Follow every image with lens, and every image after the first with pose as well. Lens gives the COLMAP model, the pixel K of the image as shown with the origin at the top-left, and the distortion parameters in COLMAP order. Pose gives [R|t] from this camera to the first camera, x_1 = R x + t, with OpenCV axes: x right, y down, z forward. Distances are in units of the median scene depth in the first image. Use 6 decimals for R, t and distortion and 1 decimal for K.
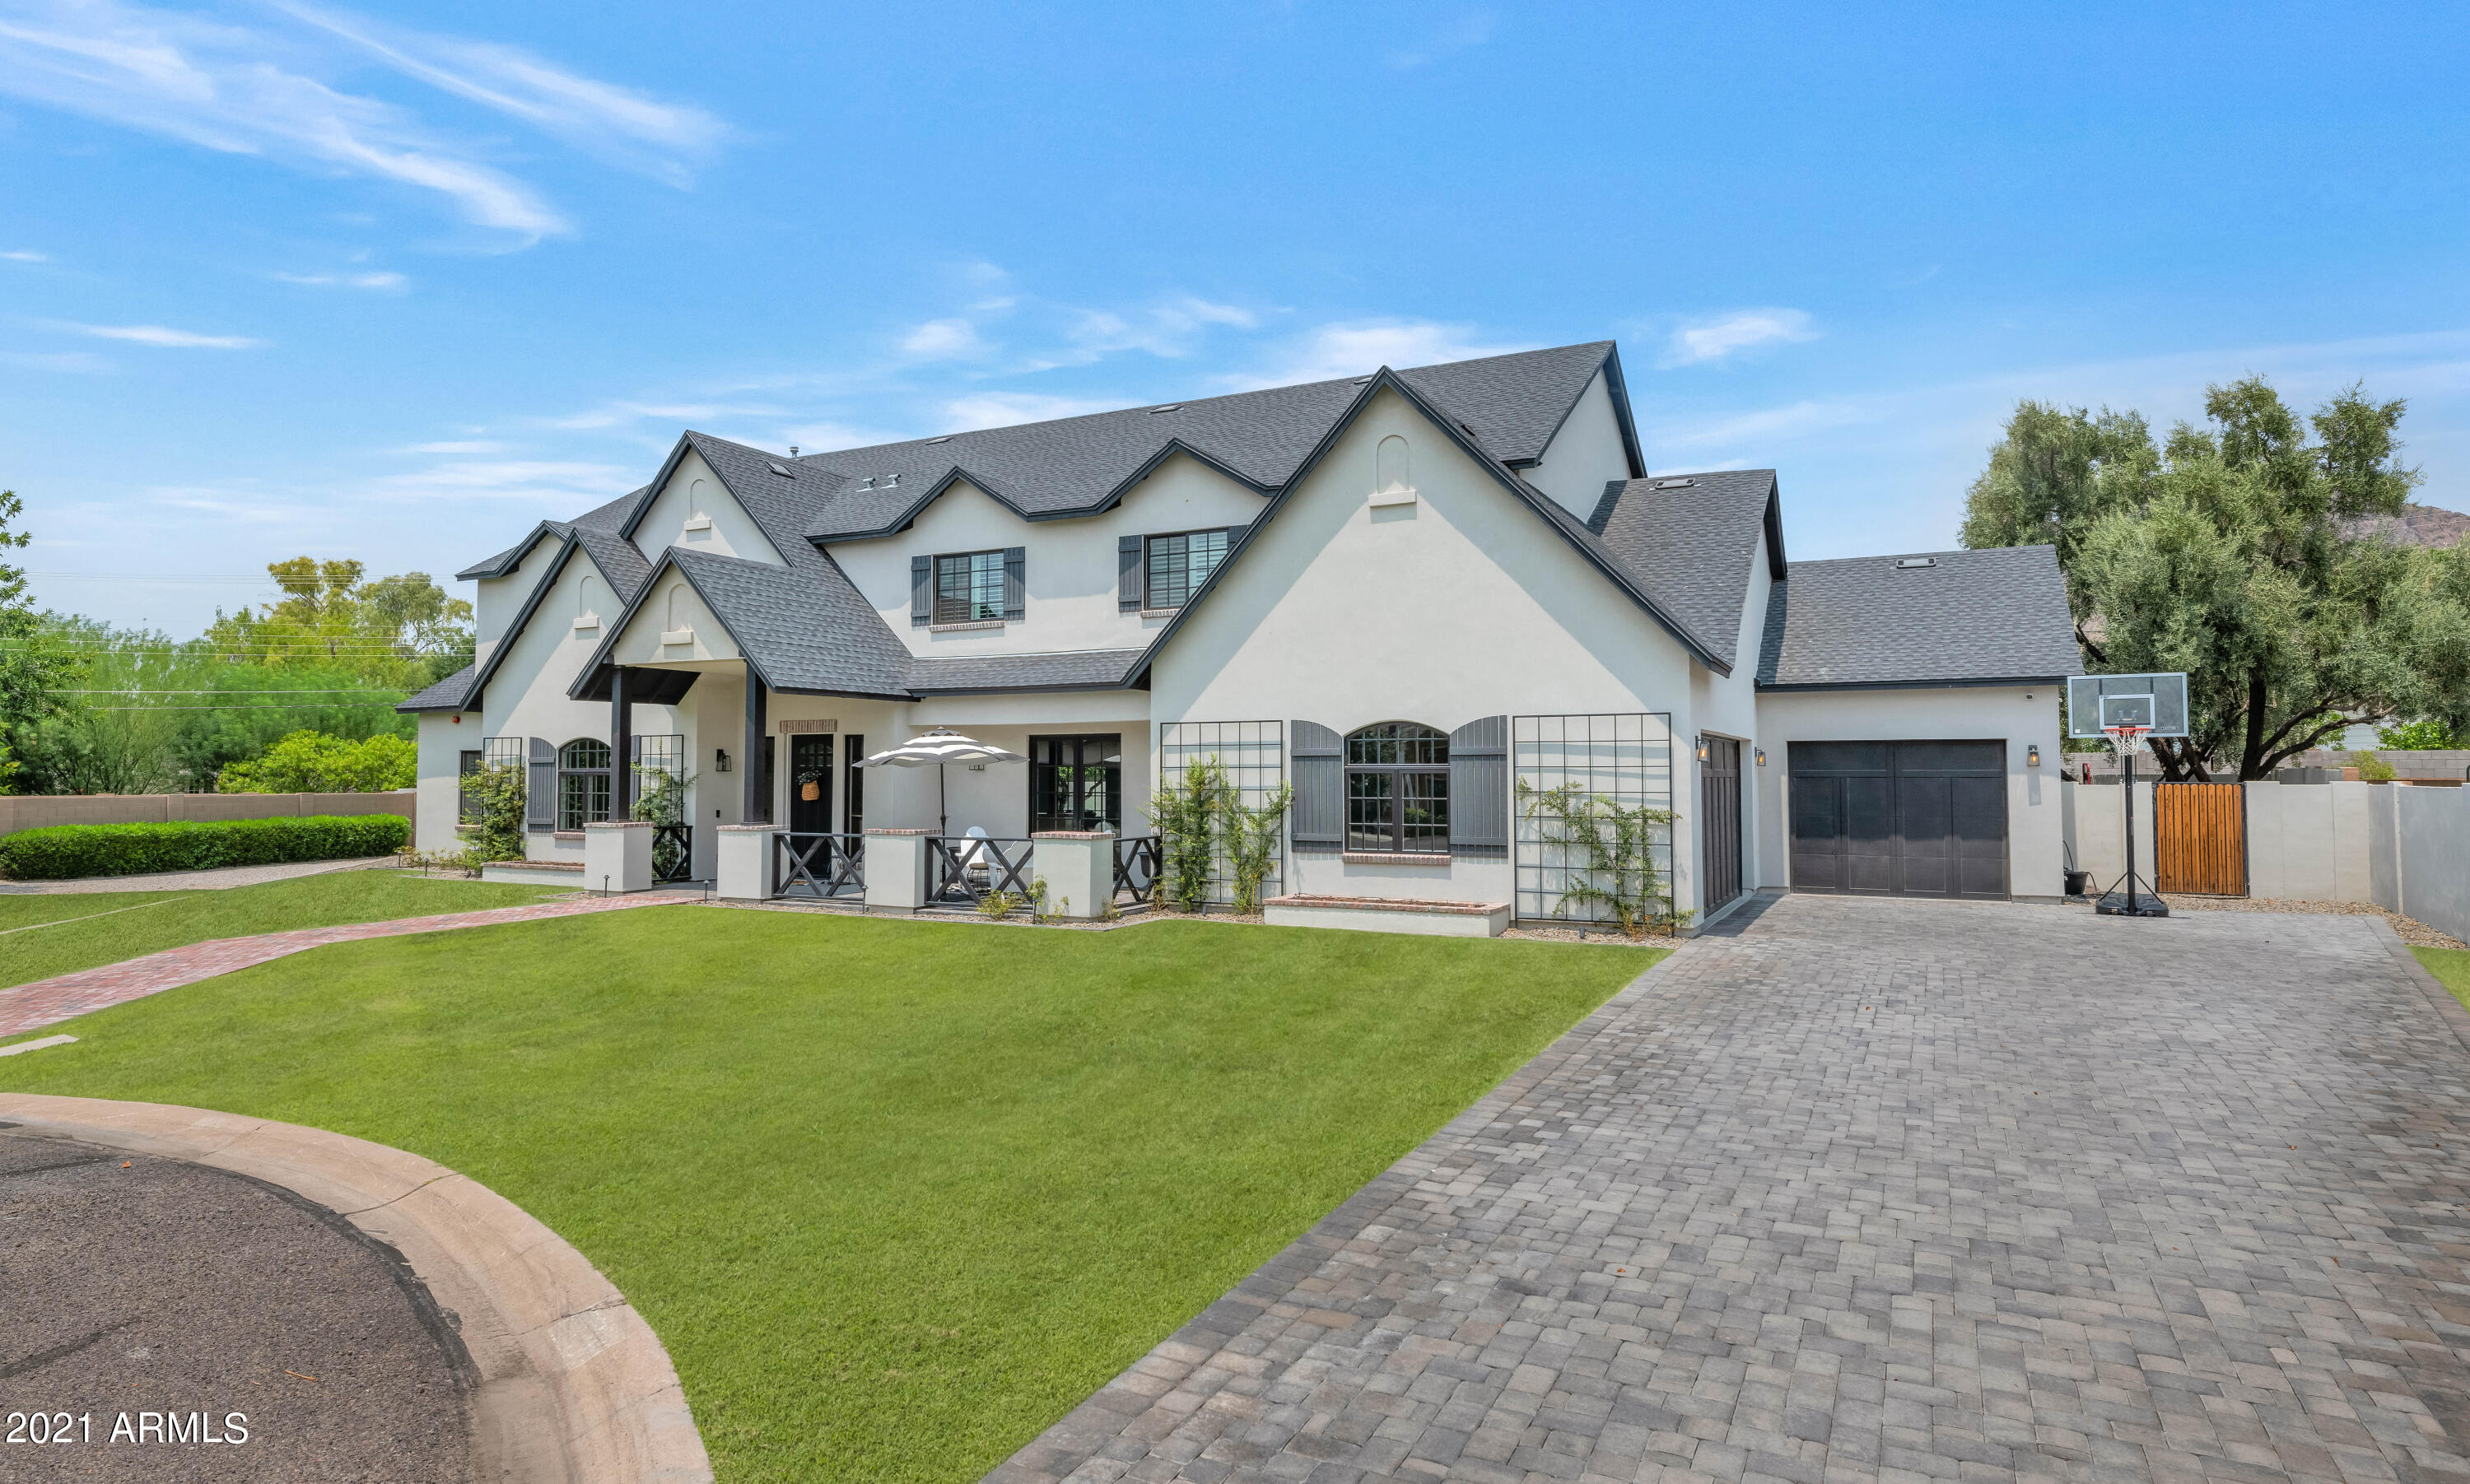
lens RADIAL K [[1334.4, 0, 1233.0], [0, 1334.4, 676.7], [0, 0, 1]] dist [-0.013974, -0.001168]
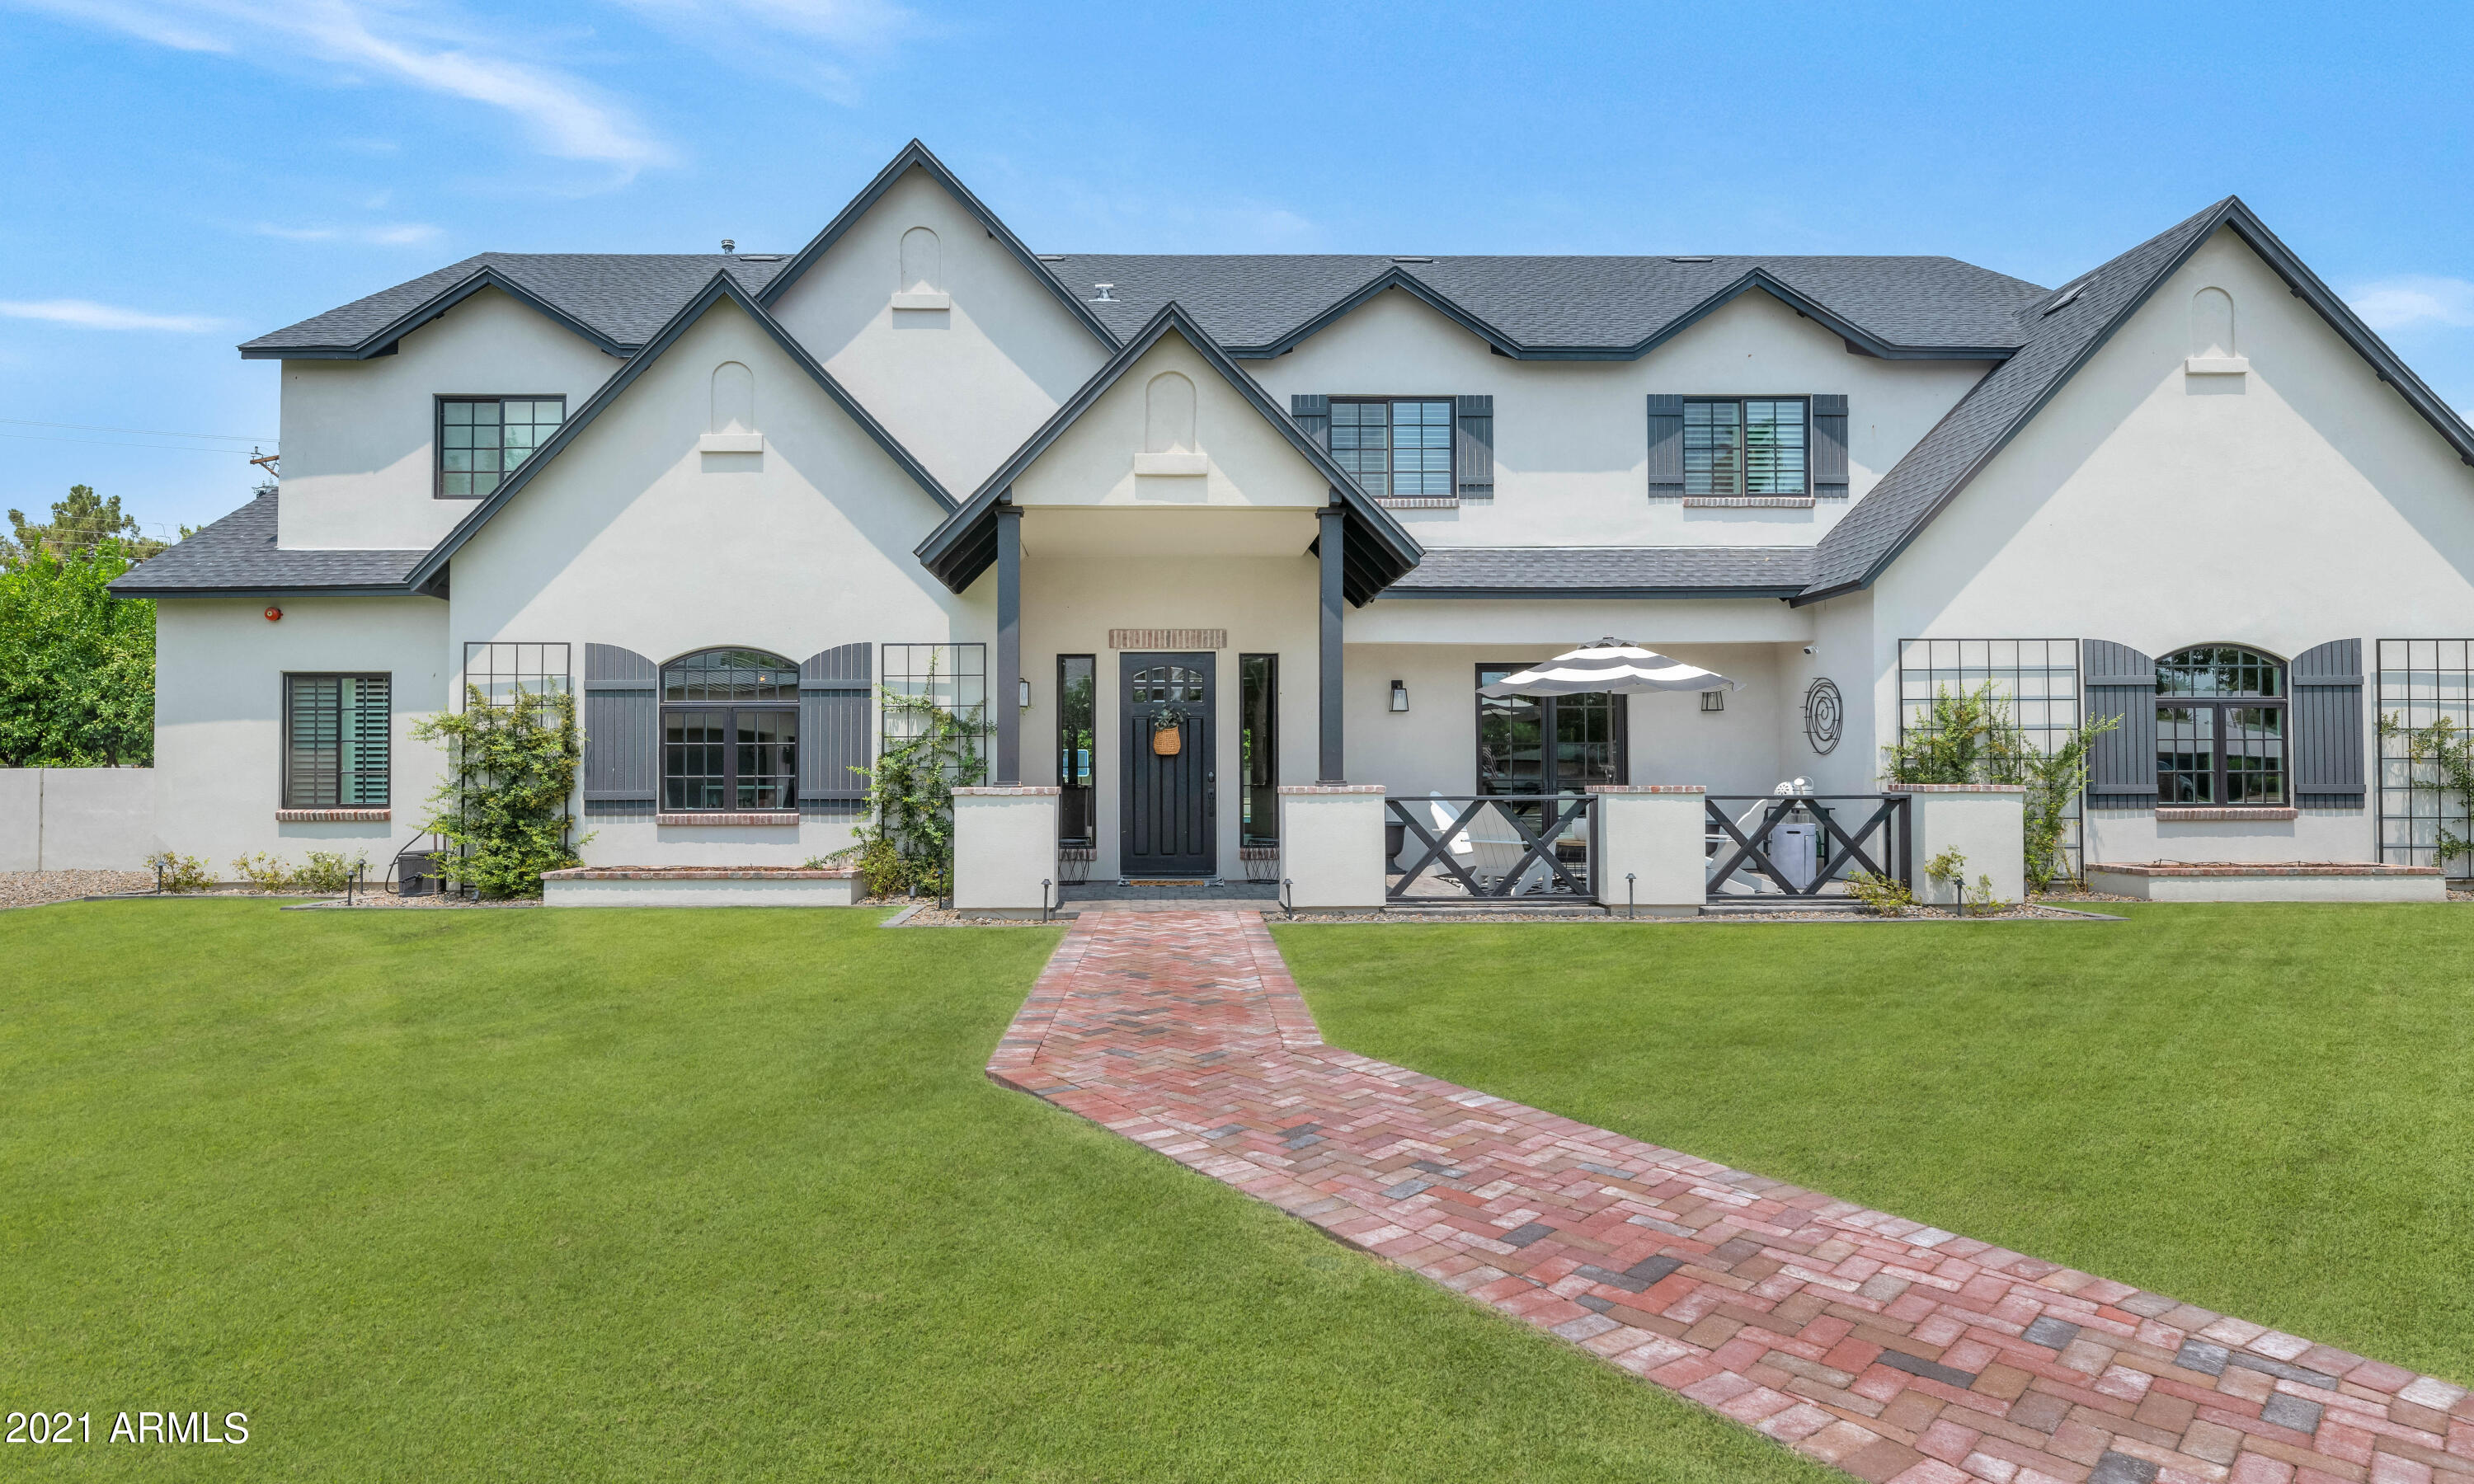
lens RADIAL K [[1300.7, 0, 1237.0], [0, 1300.7, 742.0], [0, 0, 1]] dist [-0.003899, 0.000388]
pose [[0.890408, 0.008826, 0.455077, -0.730326], [-0.031890, 0.998565, 0.043030, 0.075132], [-0.454044, -0.052826, 0.889412, 0.549498]]
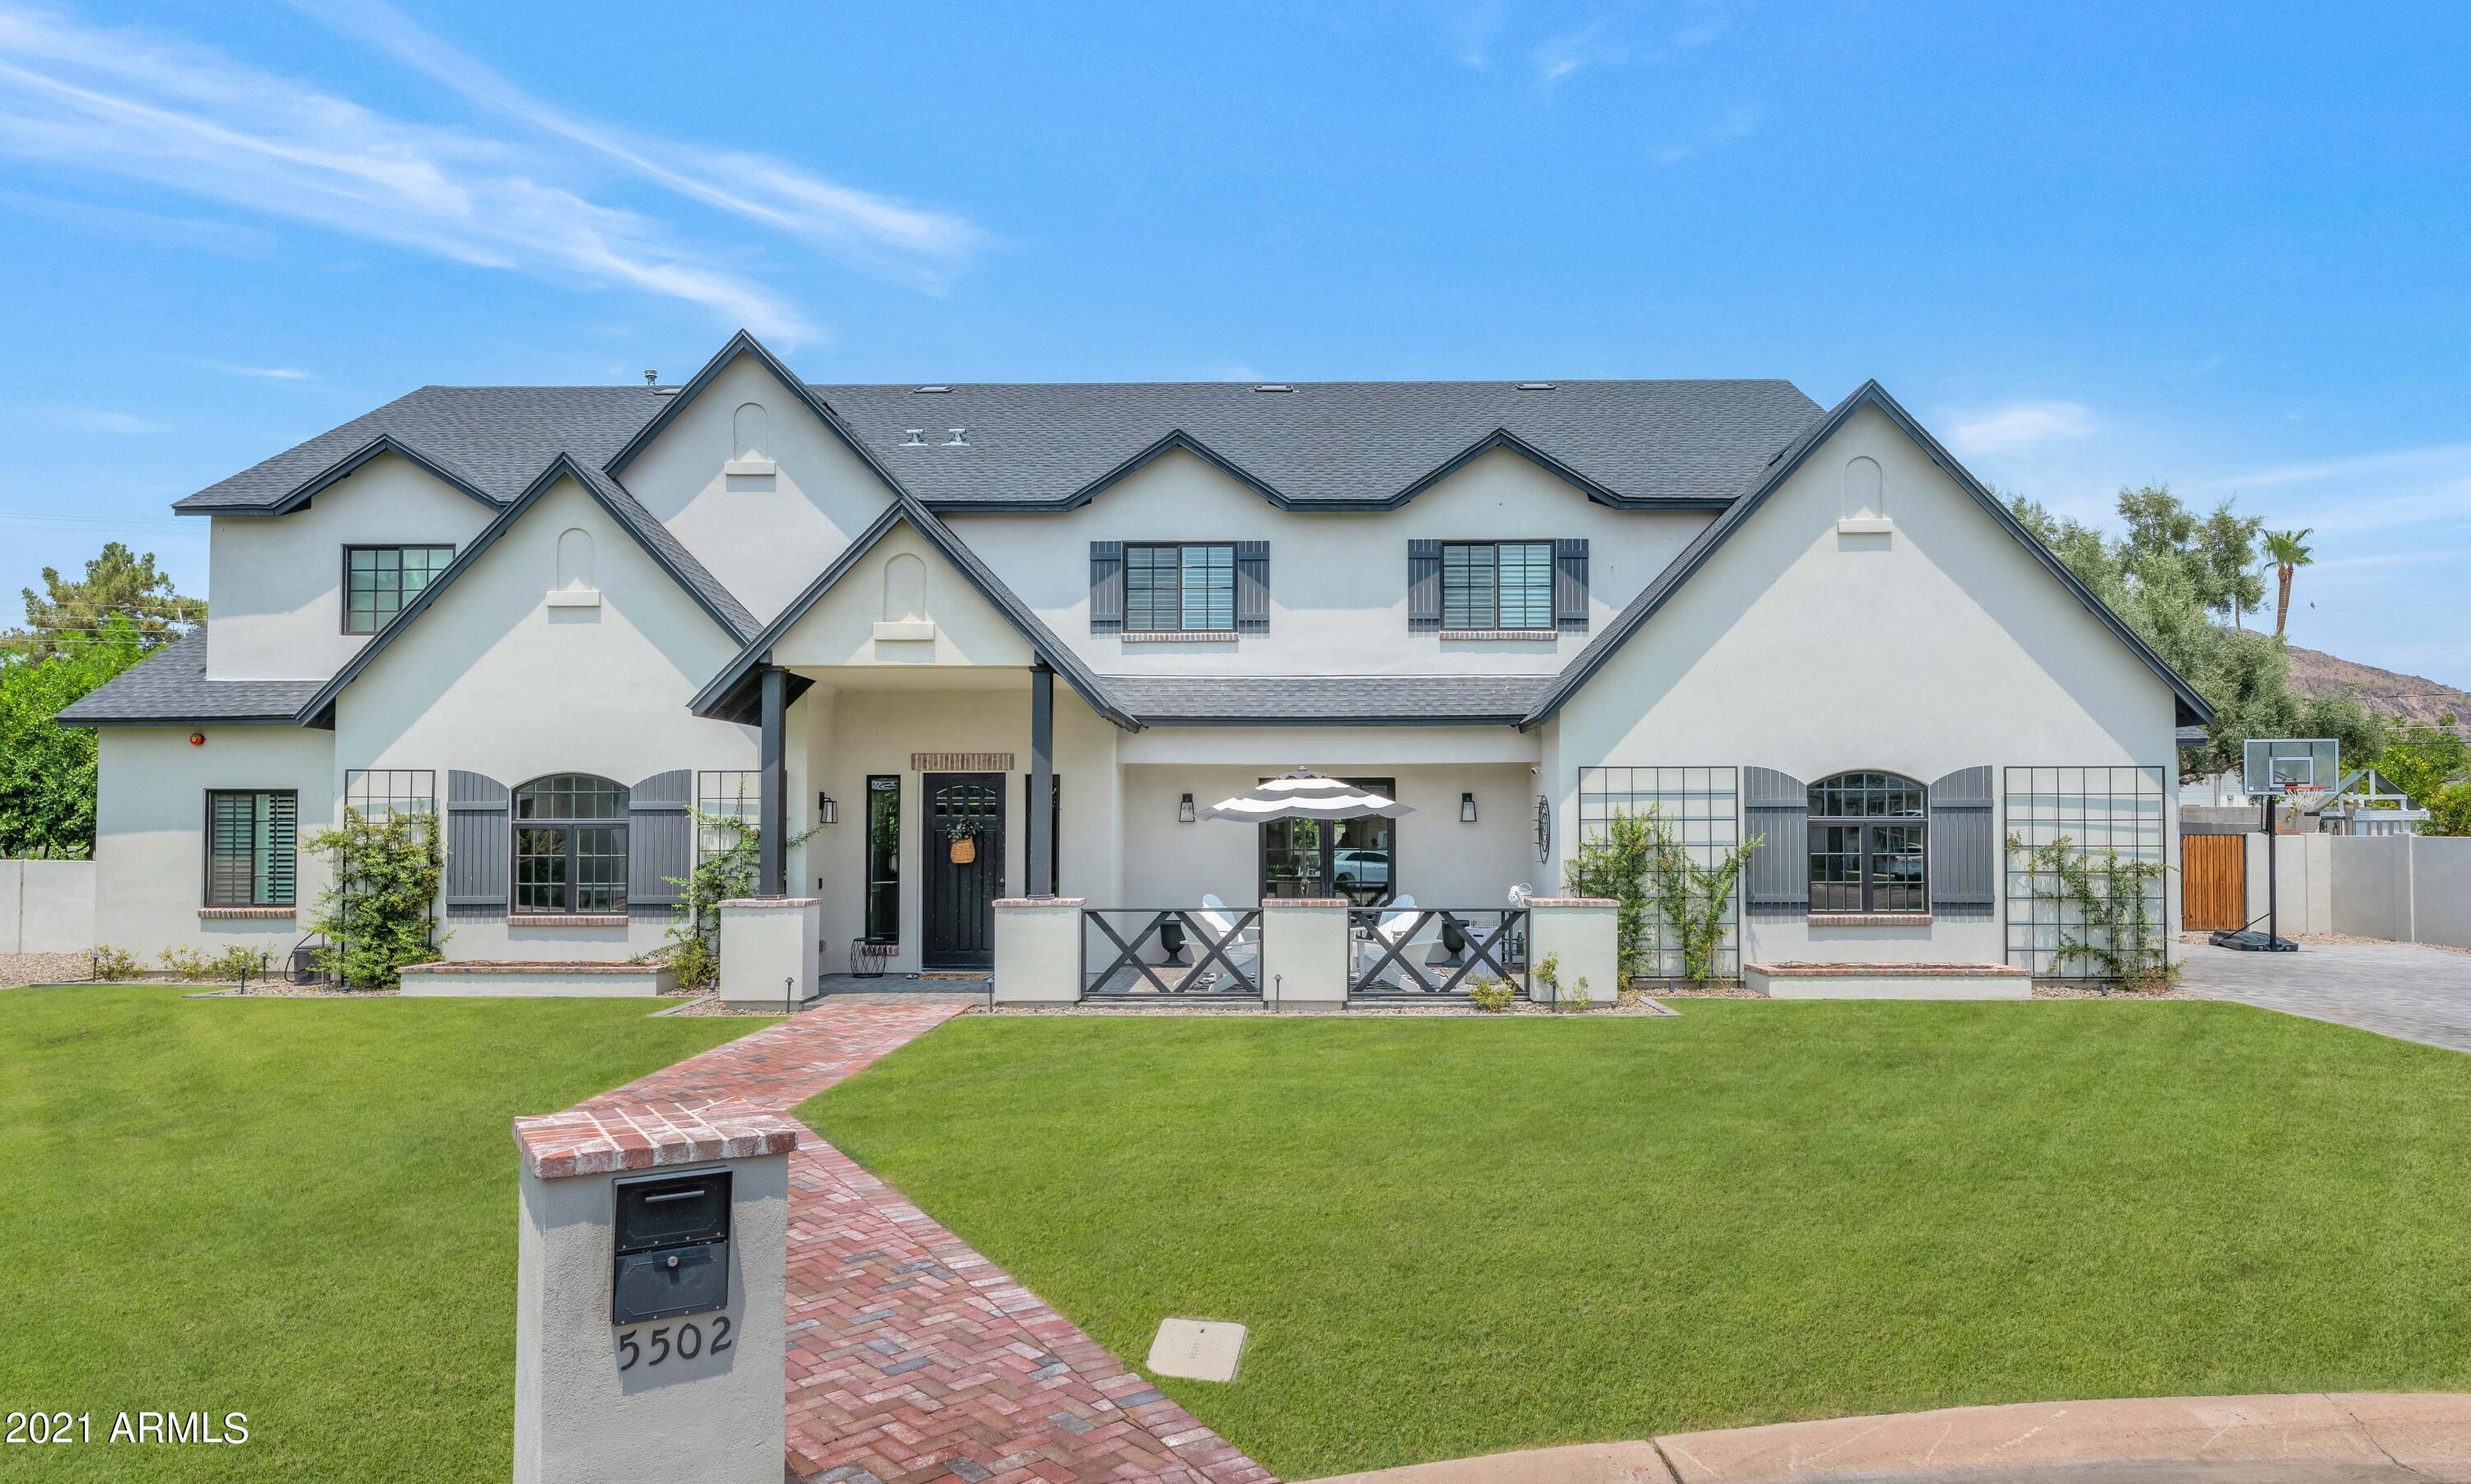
lens RADIAL K [[1393.1, 0, 1309.1], [0, 1393.1, 791.7], [0, 0, 1]] dist [-0.002415, -0.001186]
pose [[0.900471, 0.012741, 0.434730, -0.611921], [-0.032434, 0.998755, 0.037910, 0.023736], [-0.433705, -0.048237, 0.899763, 0.295615]]
